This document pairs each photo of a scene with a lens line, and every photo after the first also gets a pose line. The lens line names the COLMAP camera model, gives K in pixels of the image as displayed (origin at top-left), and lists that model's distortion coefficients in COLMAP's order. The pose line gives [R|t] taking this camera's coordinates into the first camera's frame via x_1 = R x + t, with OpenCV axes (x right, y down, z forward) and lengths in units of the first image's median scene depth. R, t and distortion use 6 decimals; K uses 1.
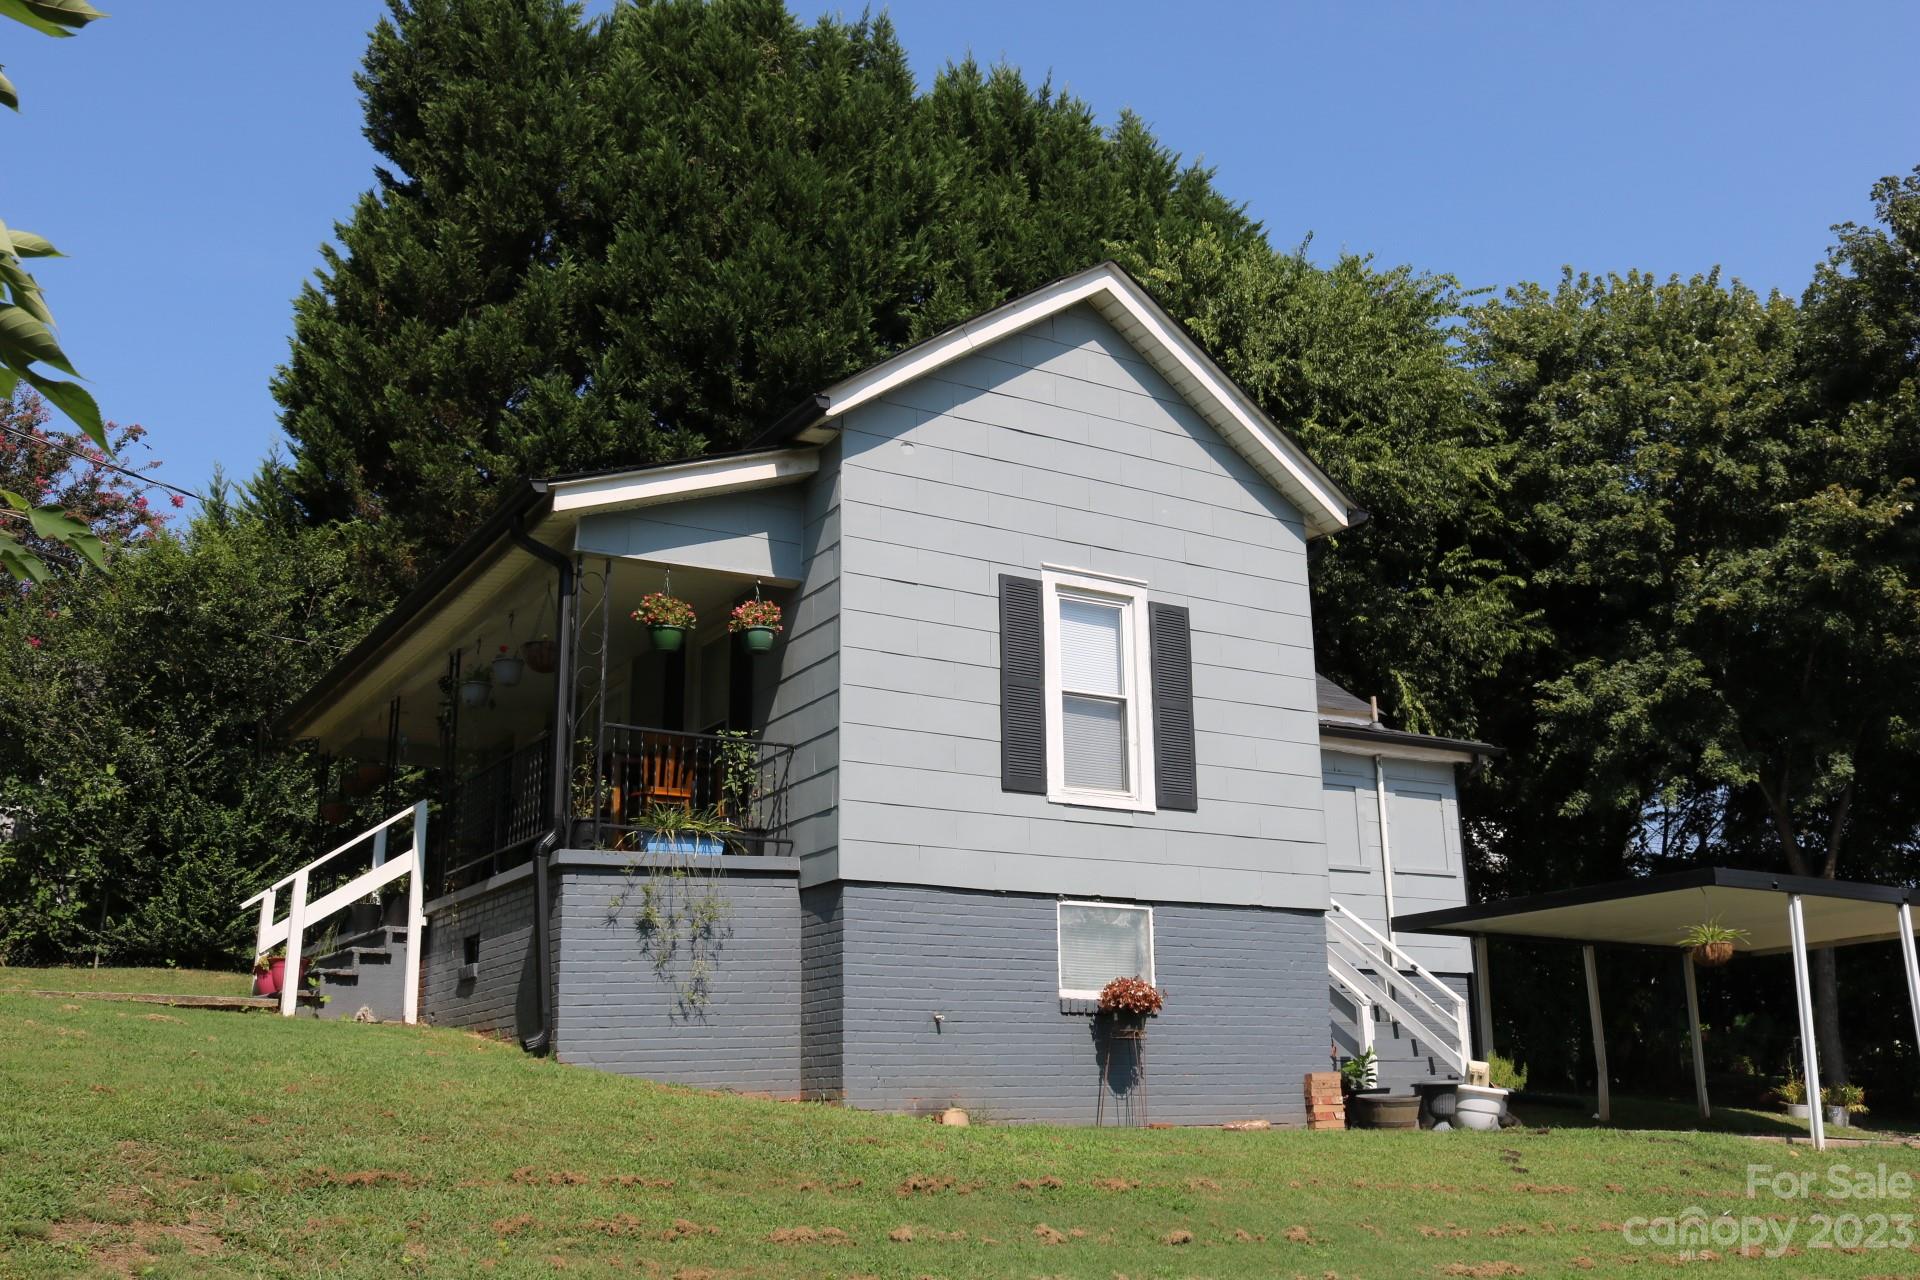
lens RADIAL K [[1914.1, 0, 958.5], [0, 1914.1, 599.2], [0, 0, 1]] dist [-0.123250, 0.018502]
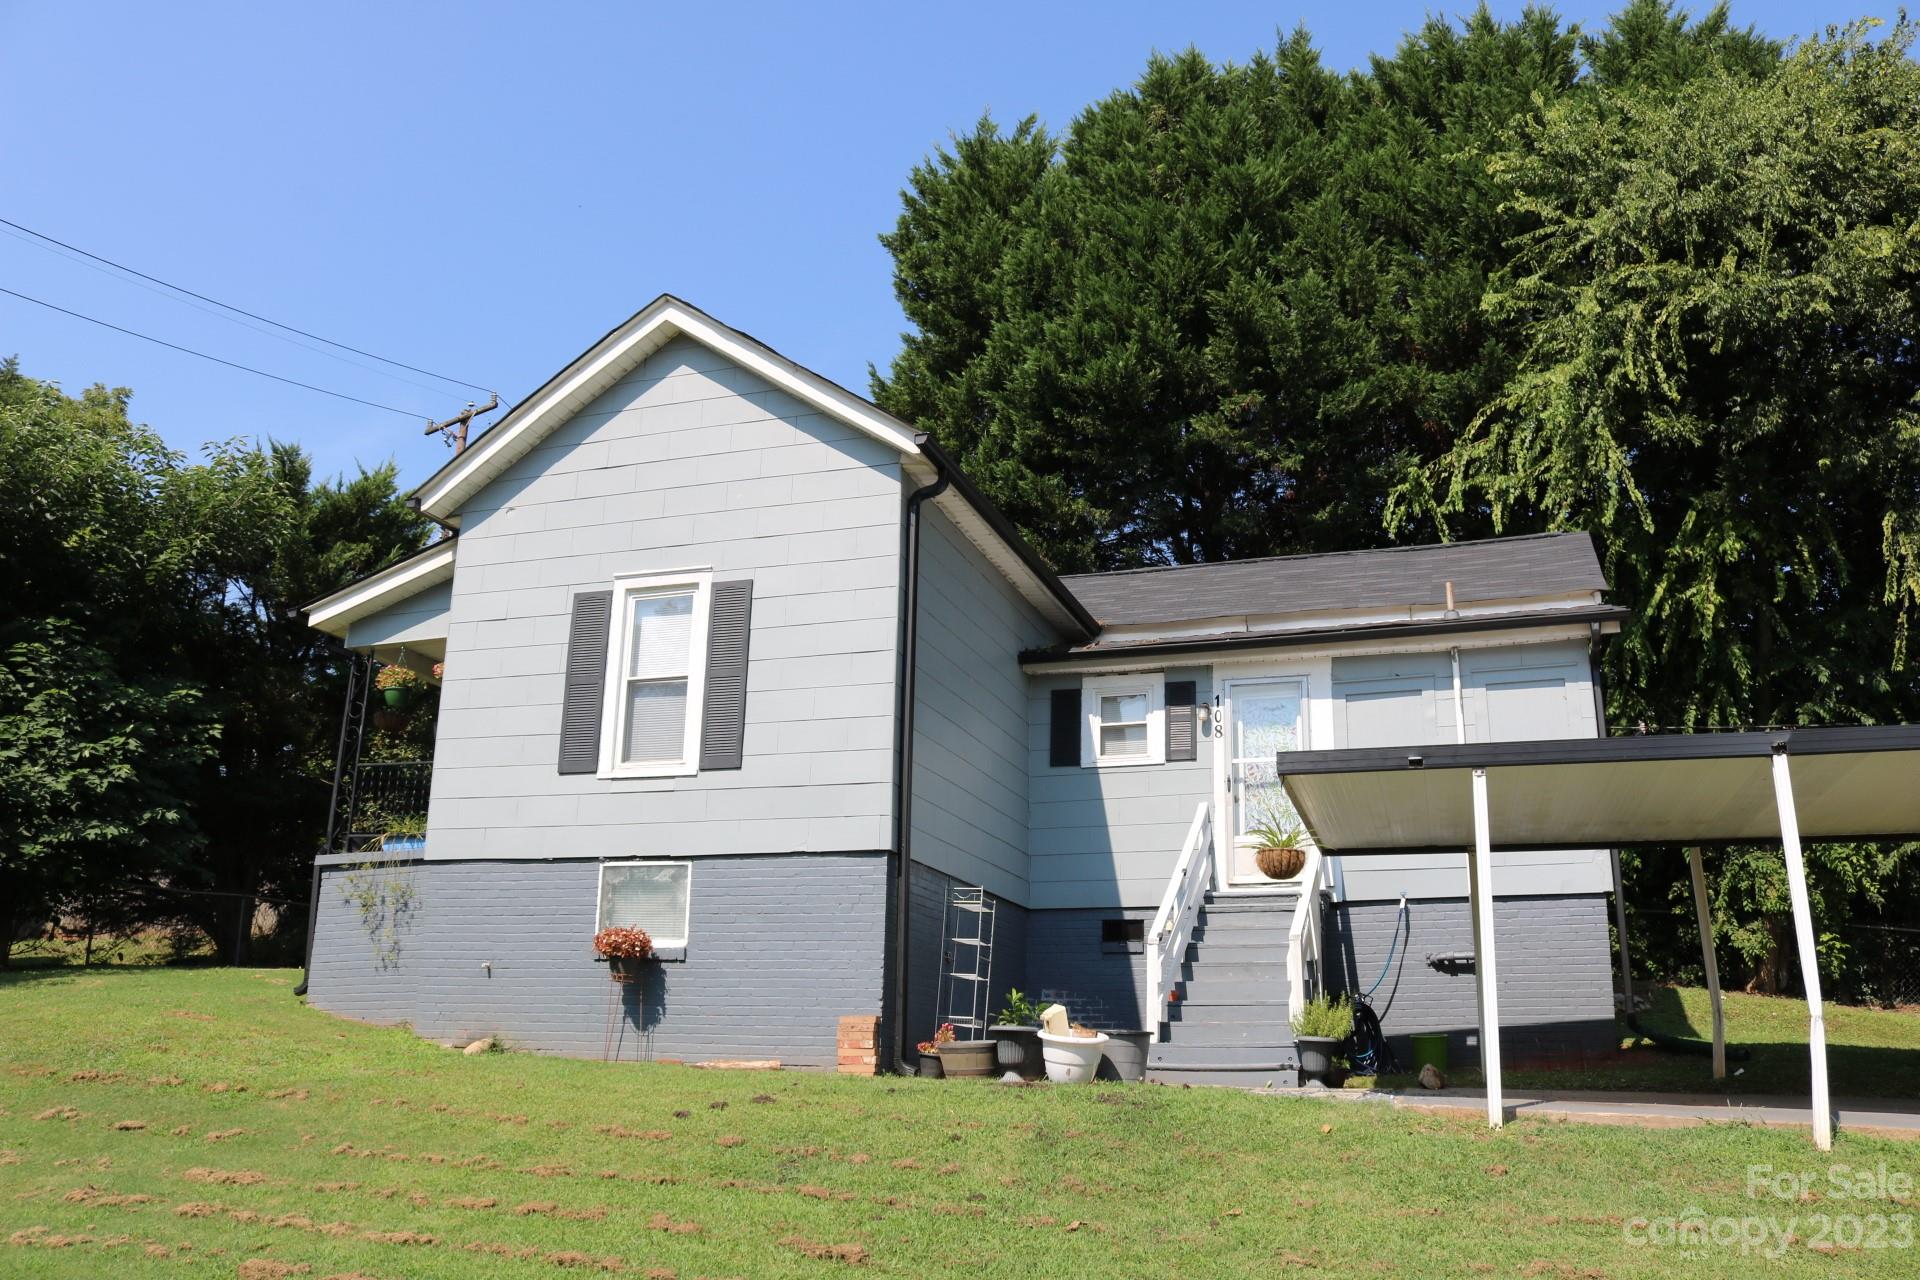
lens RADIAL K [[1575.6, 0, 965.0], [0, 1575.6, 618.2], [0, 0, 1]] dist [-0.146564, 0.084374]
pose [[0.638410, -0.195745, -0.744390, 0.903920], [0.186192, 0.977673, -0.097405, 0.142783], [0.746836, -0.076415, 0.660603, 0.540350]]
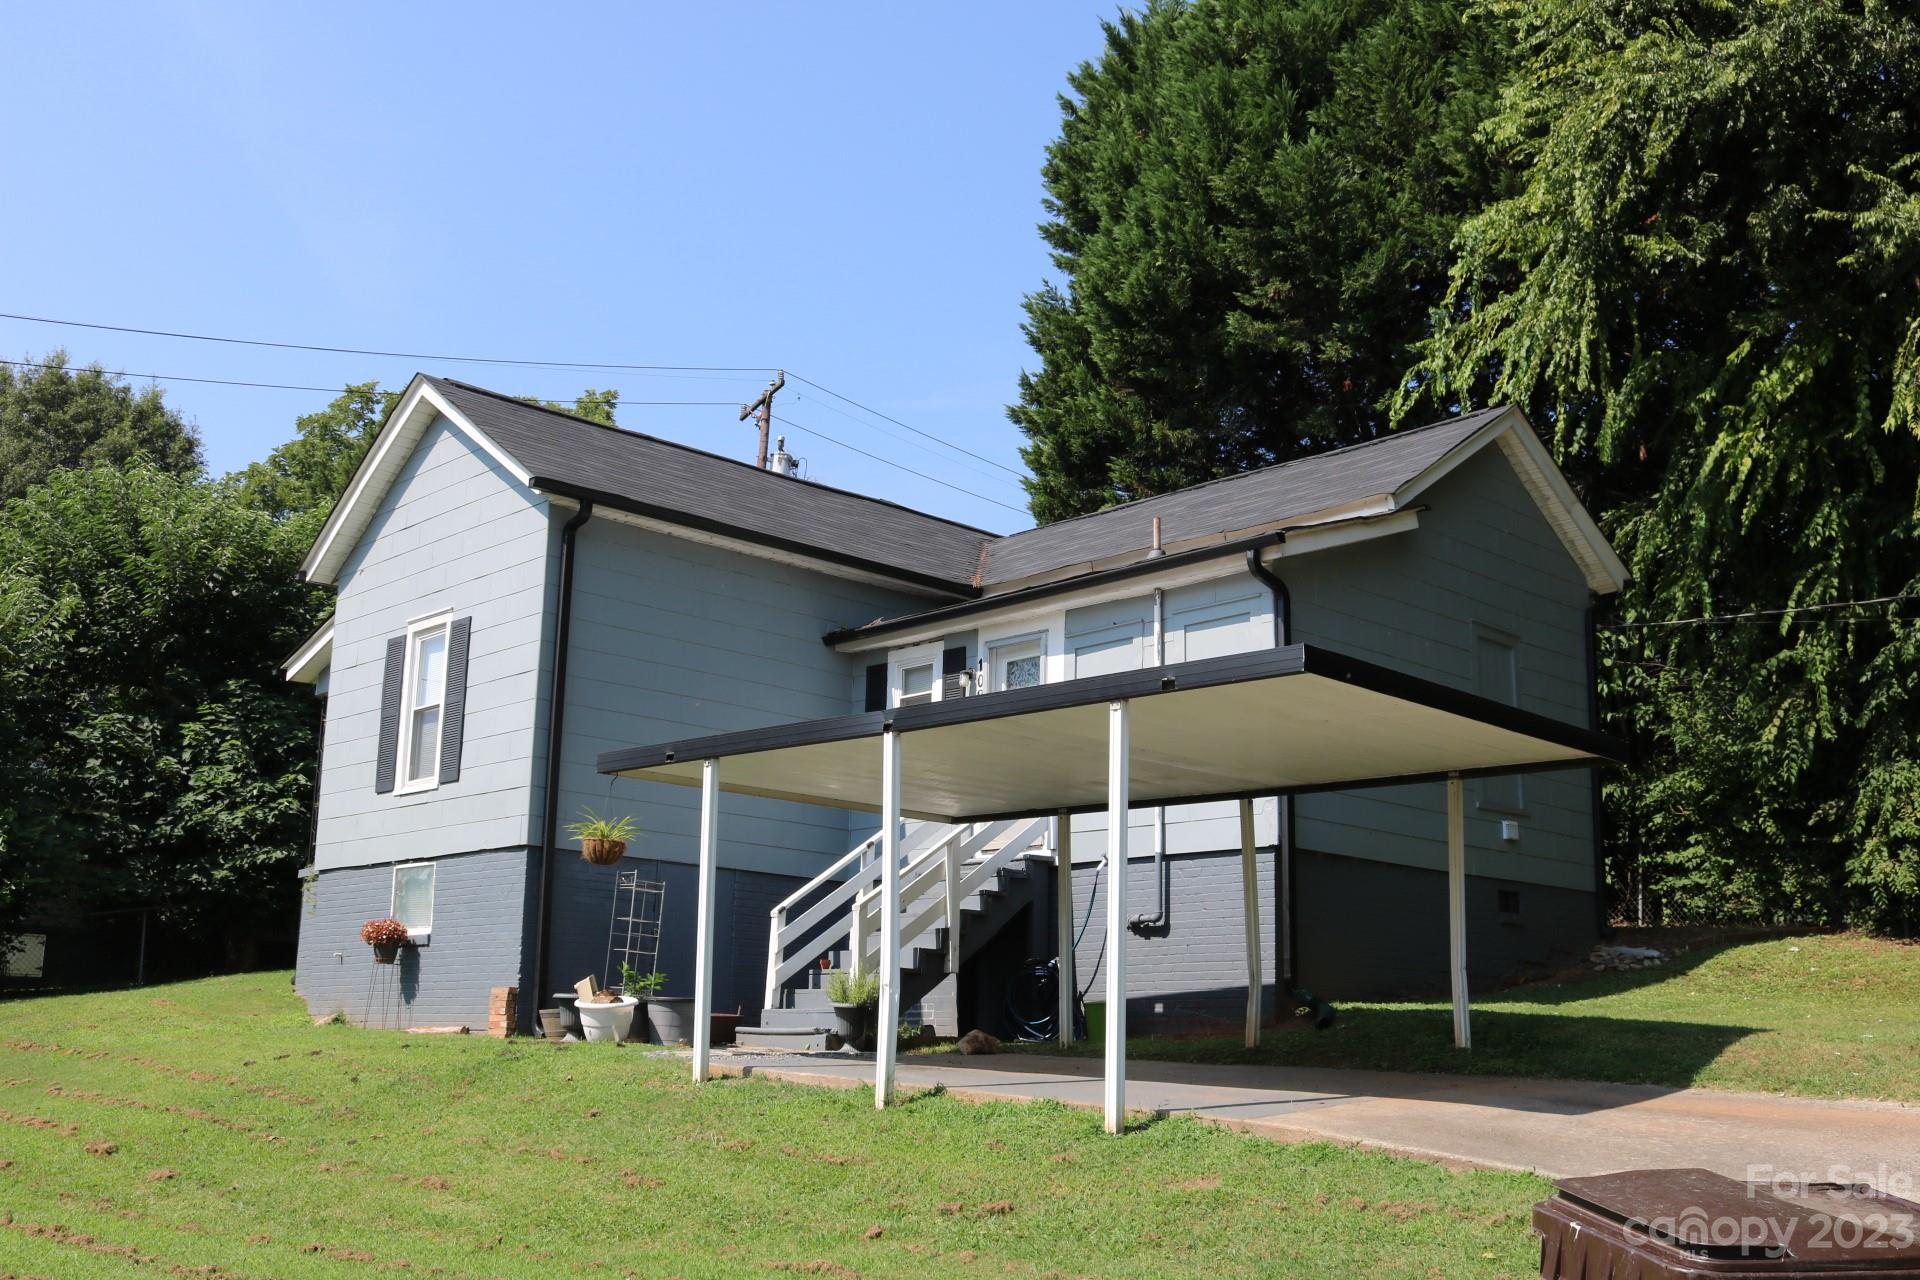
lens RADIAL K [[1907.3, 0, 960.0], [0, 1907.3, 640.0], [0, 0, 1]] dist [-0.085247, 0.002278]
pose [[0.200621, -0.191869, -0.960696, 1.454055], [0.251552, 0.957844, -0.138768, 0.288058], [0.946822, -0.213826, 0.240429, 1.069546]]
